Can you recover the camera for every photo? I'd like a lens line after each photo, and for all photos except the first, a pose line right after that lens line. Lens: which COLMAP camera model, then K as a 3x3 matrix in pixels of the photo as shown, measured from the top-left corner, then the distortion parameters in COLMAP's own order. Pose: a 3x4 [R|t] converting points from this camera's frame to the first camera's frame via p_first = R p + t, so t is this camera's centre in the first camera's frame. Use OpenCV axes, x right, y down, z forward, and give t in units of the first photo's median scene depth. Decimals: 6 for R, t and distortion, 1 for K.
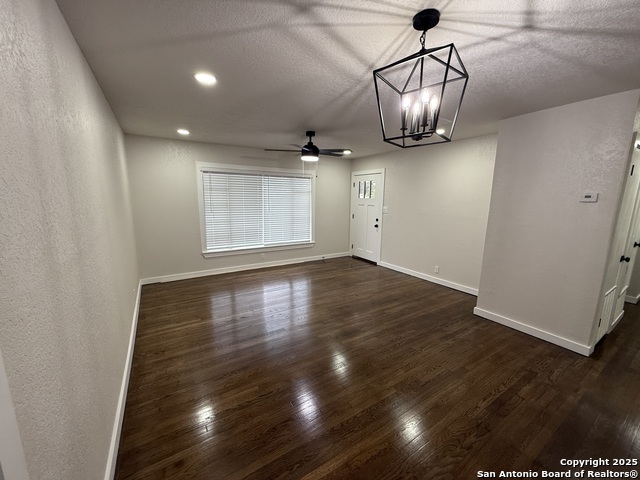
lens RADIAL K [[255.0, 0, 319.2], [0, 255.0, 240.5], [0, 0, 1]] dist [0.001136, -0.000292]
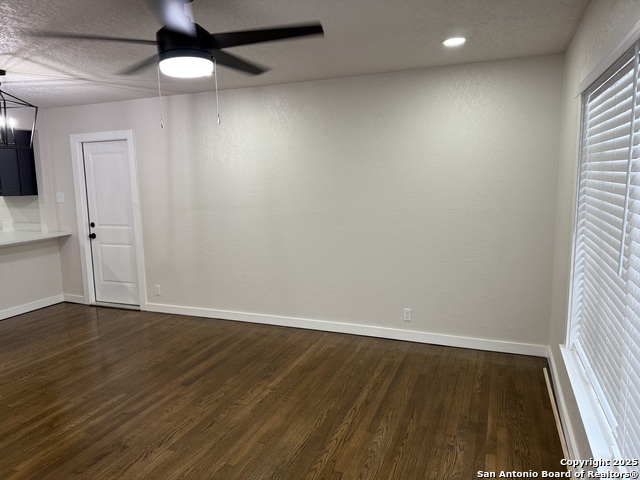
lens RADIAL K [[447.5, 0, 313.7], [0, 447.5, 241.5], [0, 0, 1]] dist [0.063623, -0.080685]
pose [[-0.811649, 0.088483, -0.577406, 0.145243], [-0.090266, 0.957590, 0.273628, -0.220718], [0.577129, 0.274211, -0.769240, 1.248275]]
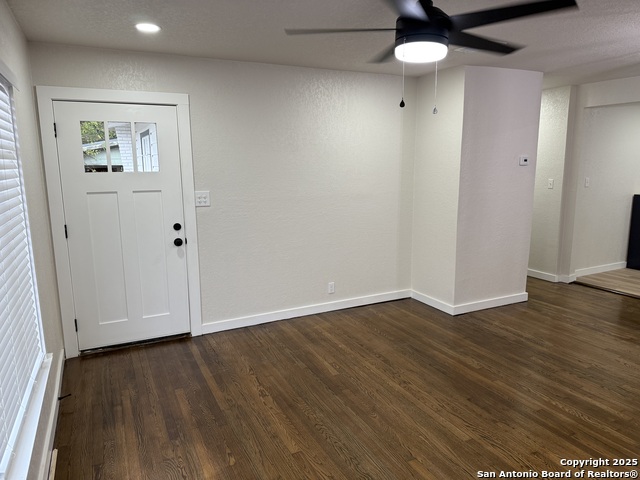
lens RADIAL K [[447.5, 0, 320.9], [0, 447.5, 241.3], [0, 0, 1]] dist [0.063623, -0.080685]
pose [[0.095179, -0.183325, 0.978434, -0.516936], [0.183684, 0.969253, 0.163736, -0.160232], [-0.978366, 0.164139, 0.125927, 0.855319]]
